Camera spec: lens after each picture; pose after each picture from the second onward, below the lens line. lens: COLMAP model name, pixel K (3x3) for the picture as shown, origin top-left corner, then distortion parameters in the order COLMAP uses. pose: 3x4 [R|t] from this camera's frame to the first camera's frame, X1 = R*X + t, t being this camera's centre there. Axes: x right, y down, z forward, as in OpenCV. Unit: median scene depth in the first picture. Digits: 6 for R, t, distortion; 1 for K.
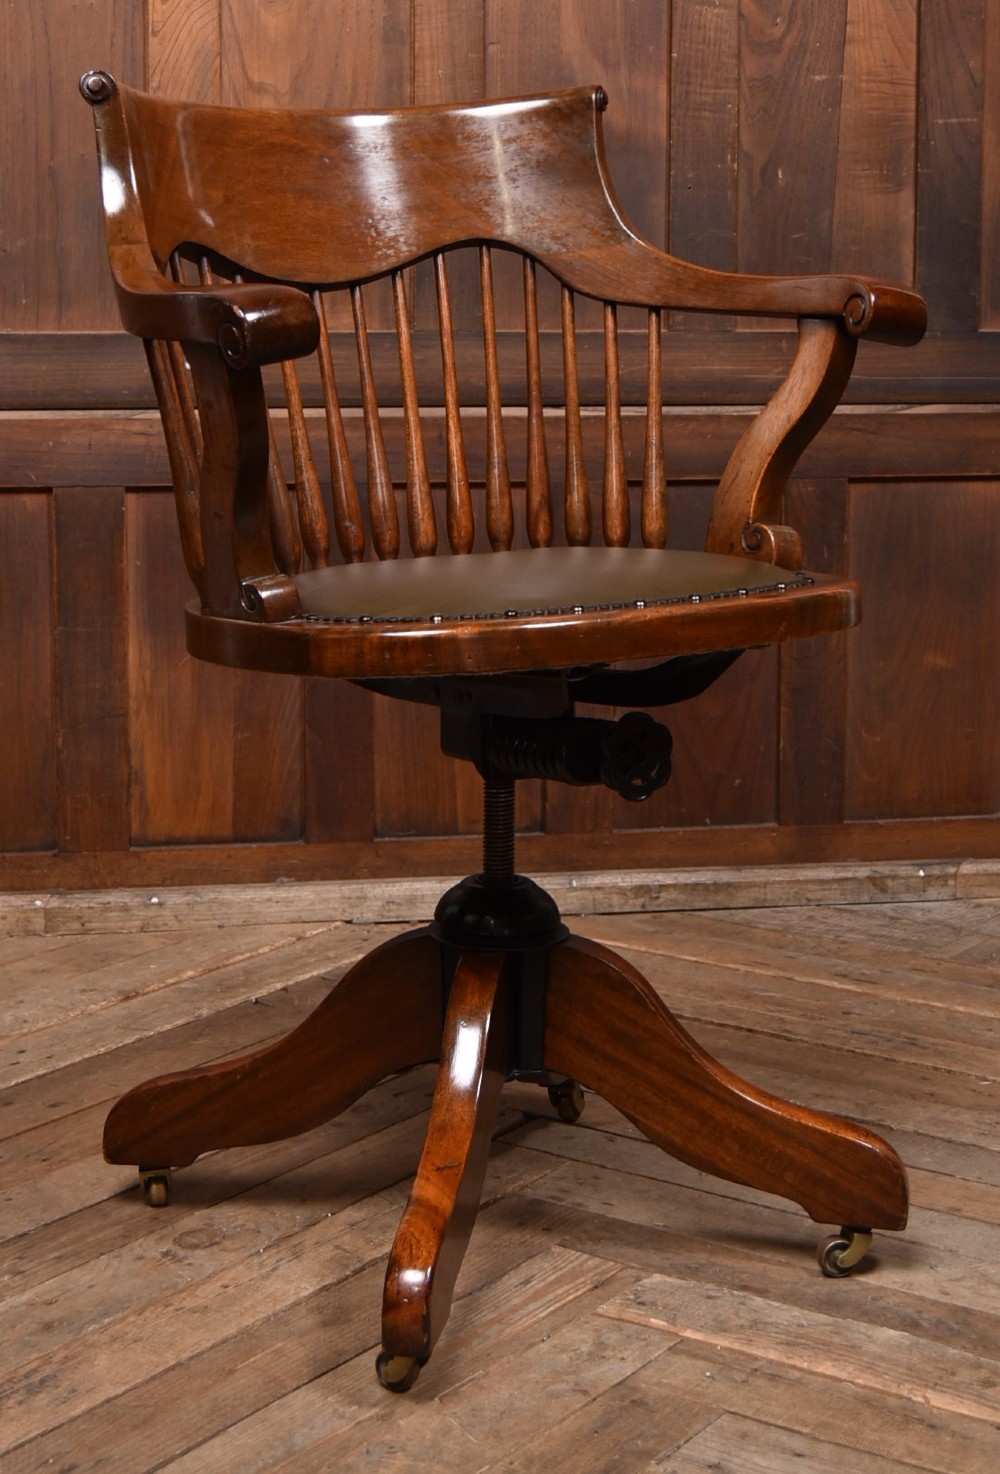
lens RADIAL K [[2647.3, 0, 456.4], [0, 2647.3, 488.5], [0, 0, 1]] dist [-0.016644, -0.010411]
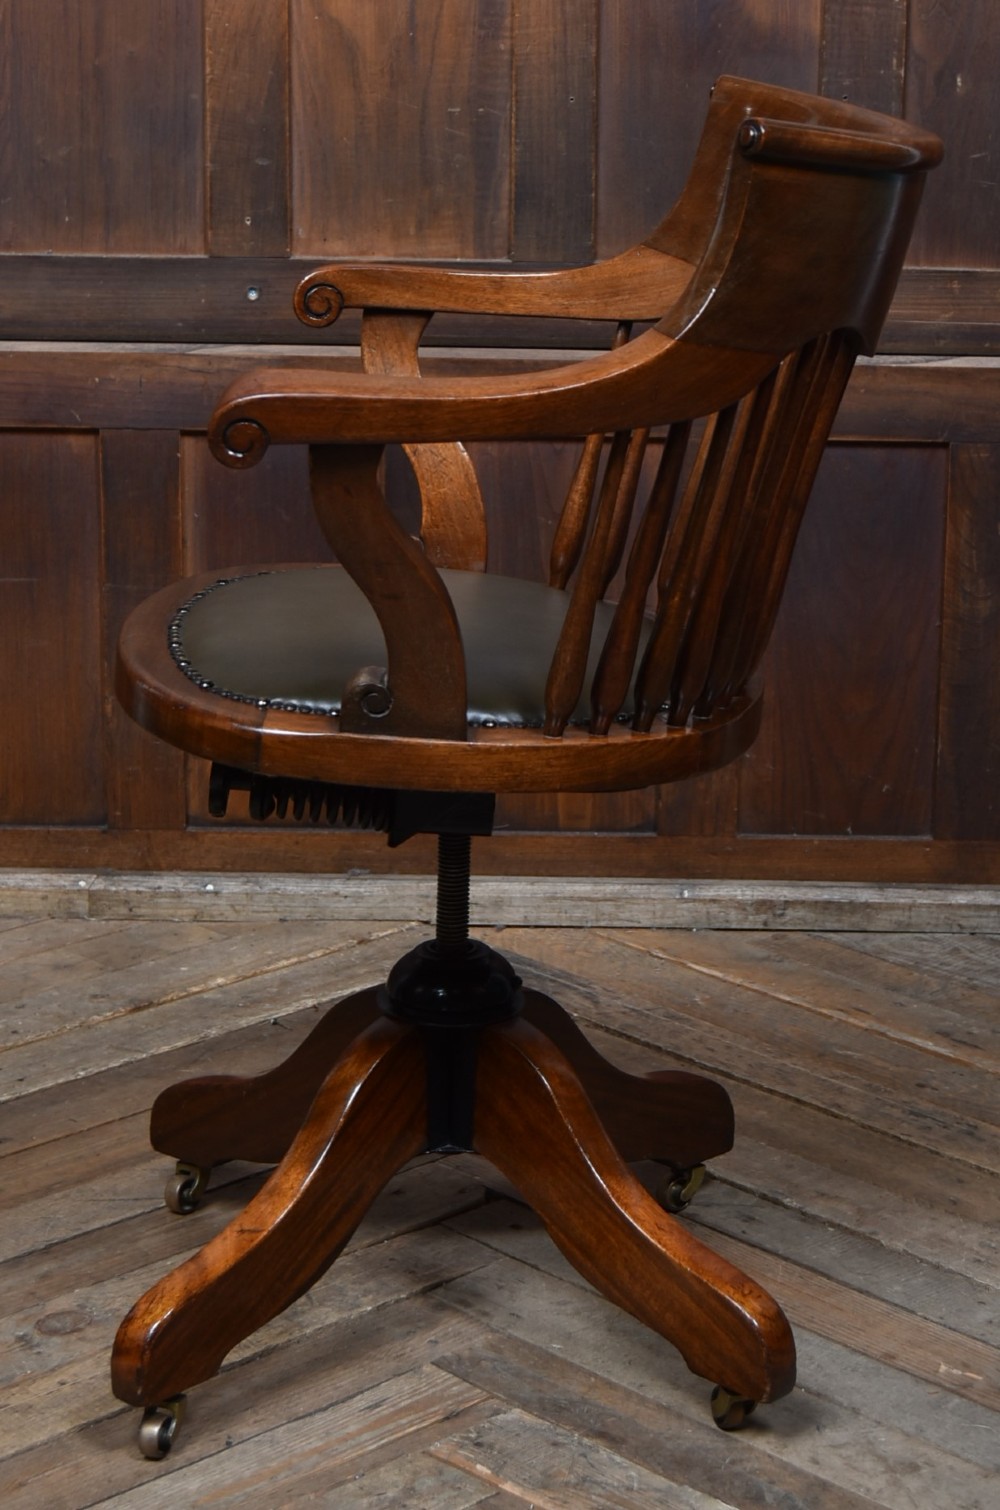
lens RADIAL K [[3259.2, 0, 550.6], [0, 3259.2, 647.7], [0, 0, 1]] dist [0.005760, -0.068180]
pose [[0.985362, 0.053146, -0.161977, 0.206499], [-0.028726, 0.988340, 0.149527, -0.111091], [0.168035, -0.142686, 0.975400, -0.062393]]
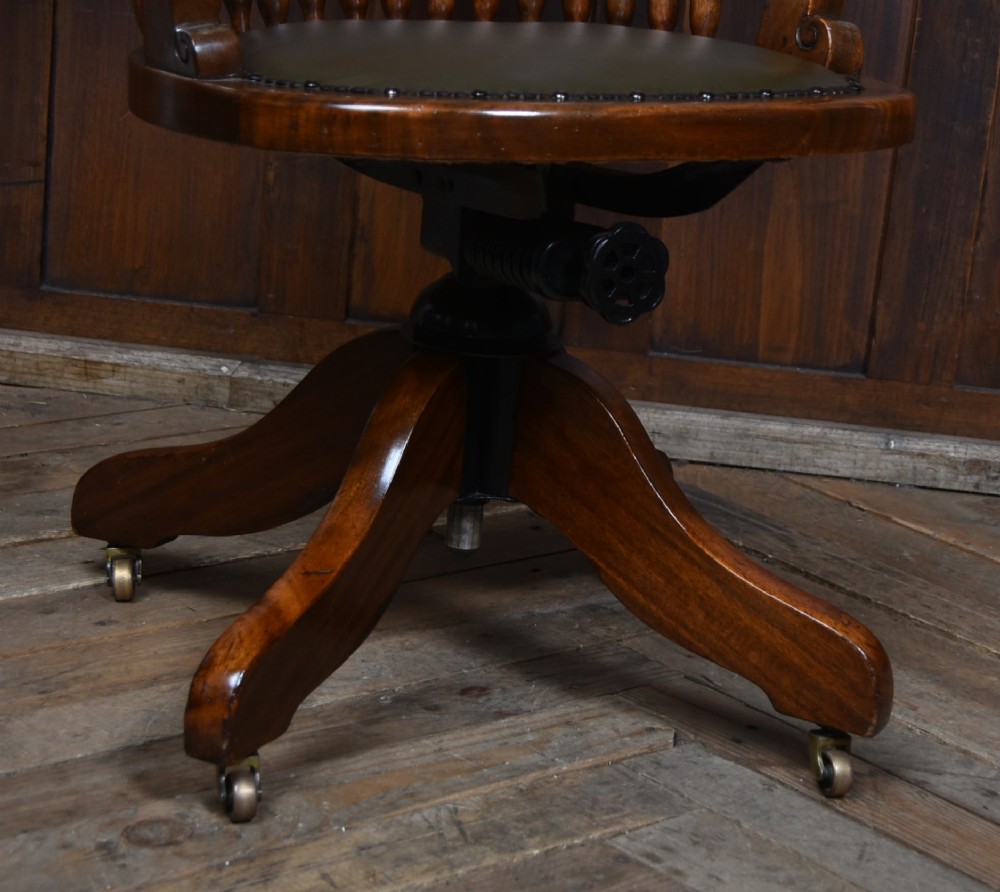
lens RADIAL K [[2764.2, 0, 605.3], [0, 2764.2, 481.7], [0, 0, 1]] dist [0.027616, -0.357976]
pose [[0.974590, 0.153165, -0.163449, 0.117677], [-0.120435, 0.973545, 0.194177, 0.012398], [0.188867, -0.169558, 0.967254, 0.222501]]
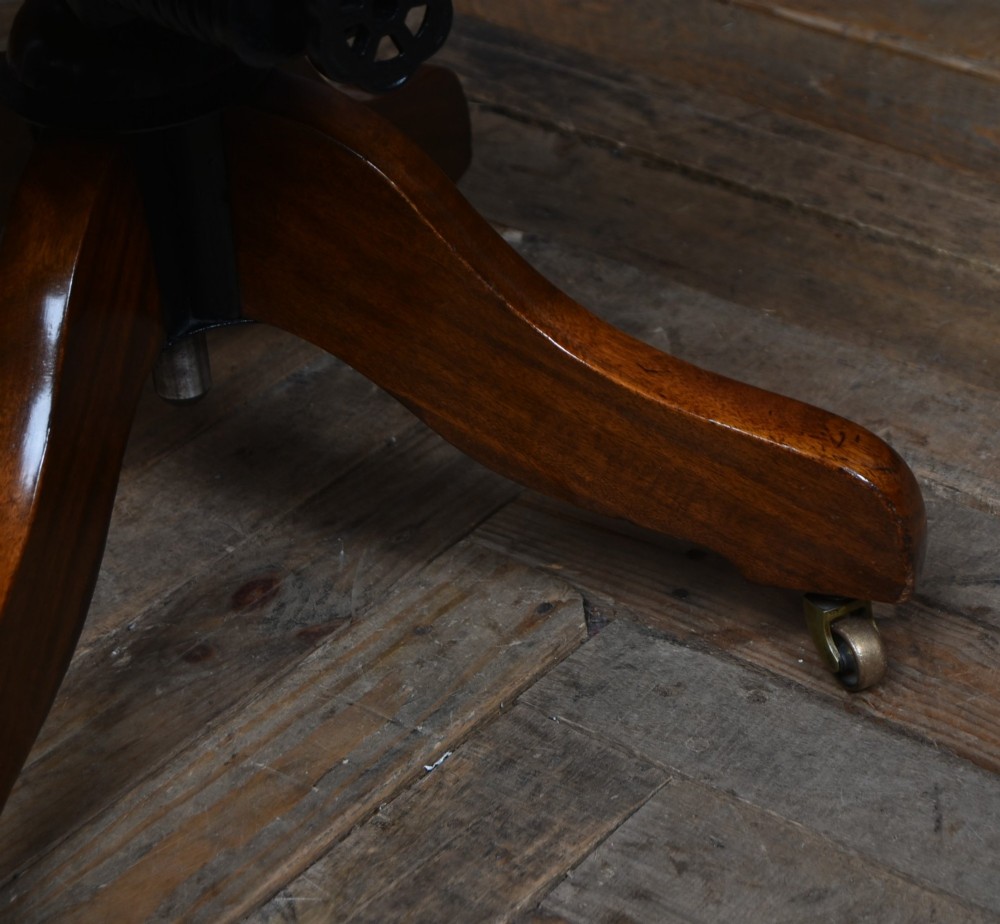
lens RADIAL K [[3137.2, 0, 682.0], [0, 3137.2, 476.7], [0, 0, 1]] dist [0.072609, -0.852105]
pose [[0.999464, -0.020051, -0.025895, 0.055138], [0.030042, 0.876155, 0.481093, -0.056860], [0.013041, -0.481612, 0.876287, 0.477584]]
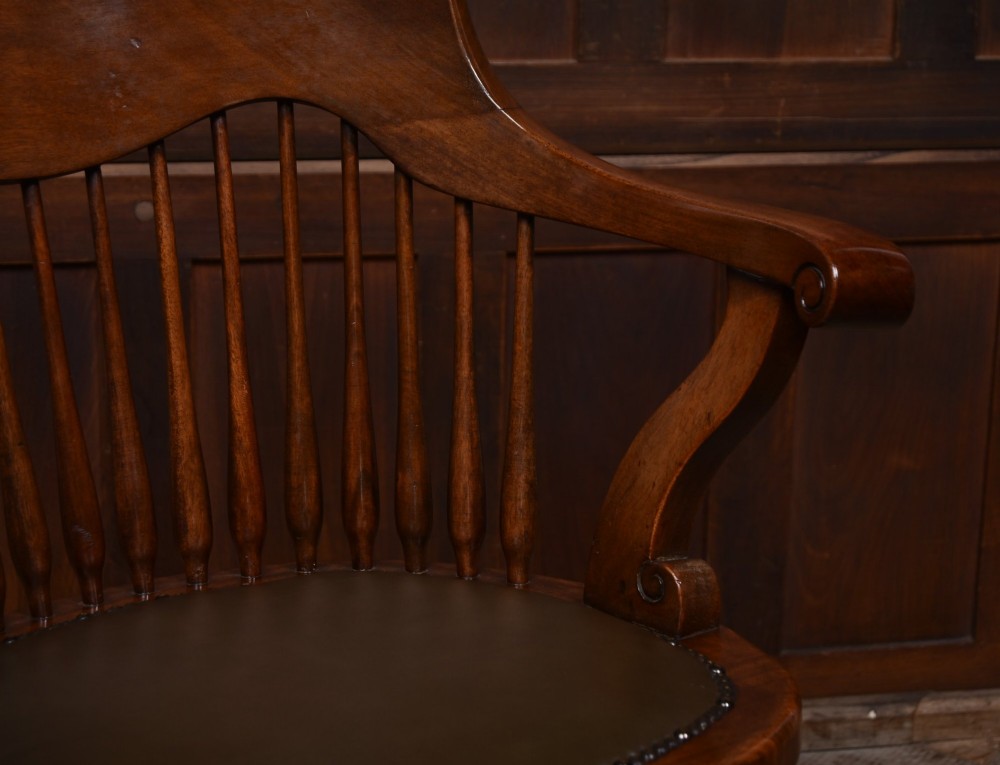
lens RADIAL K [[2615.3, 0, 575.3], [0, 2615.3, 397.0], [0, 0, 1]] dist [0.042718, -0.314775]
pose [[0.998194, 0.009632, 0.059294, 0.042023], [-0.021445, 0.979160, 0.201957, -0.141495], [-0.056113, -0.202863, 0.977598, 0.280305]]
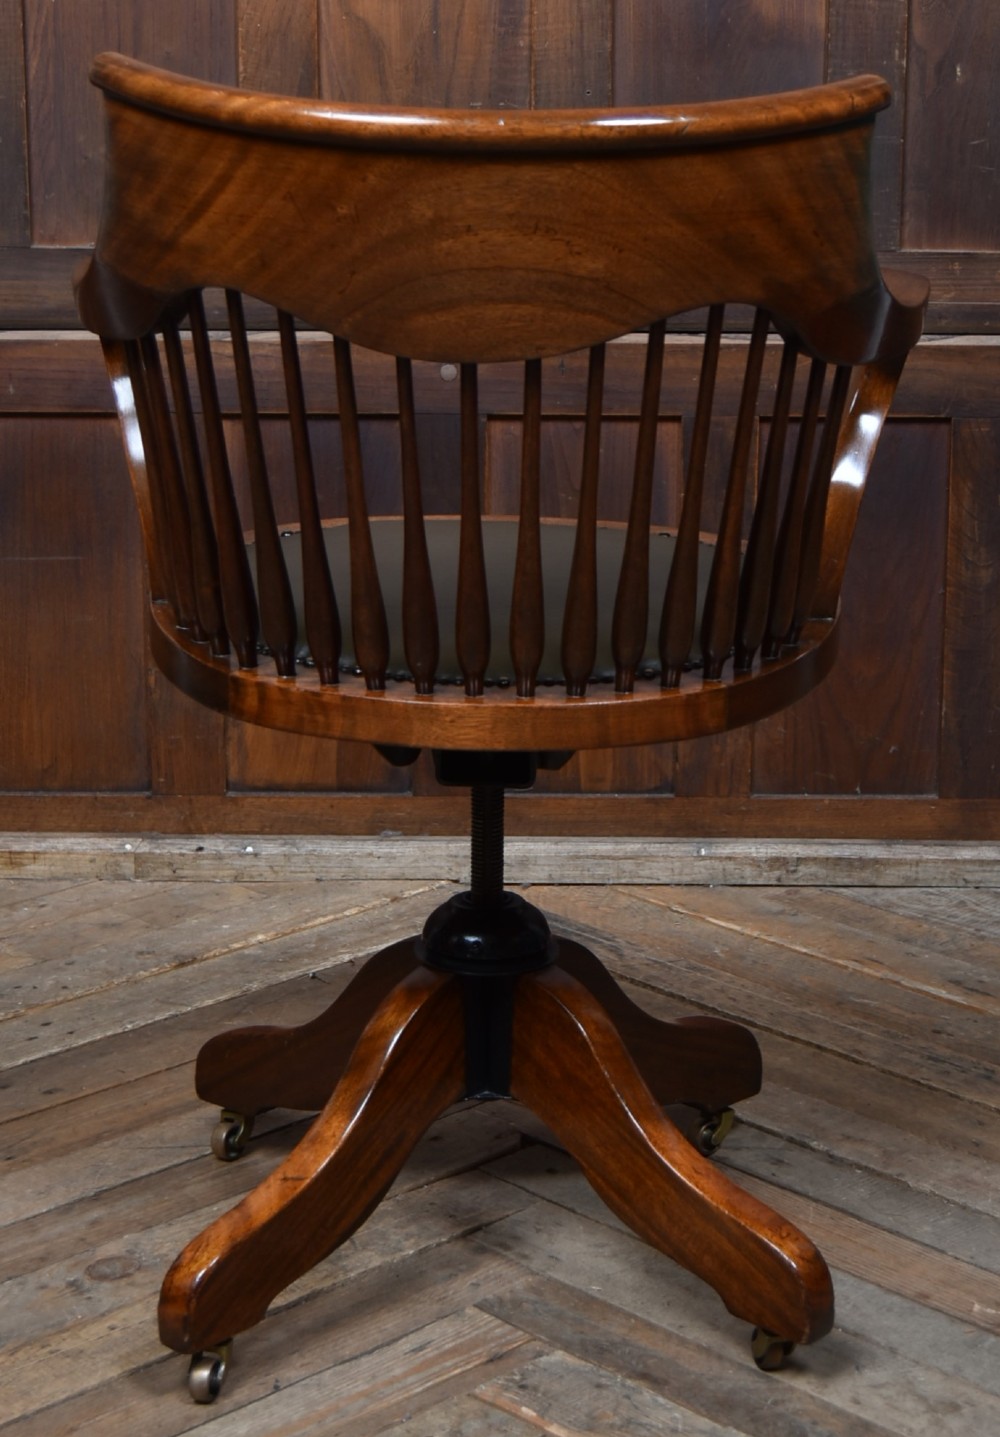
lens RADIAL K [[2892.7, 0, 501.1], [0, 2892.7, 628.7], [0, 0, 1]] dist [0.004311, -0.061065]
pose [[0.983415, 0.042151, -0.176401, 0.180726], [-0.017193, 0.989905, 0.140688, -0.082184], [0.180550, -0.135322, 0.974212, 0.019762]]
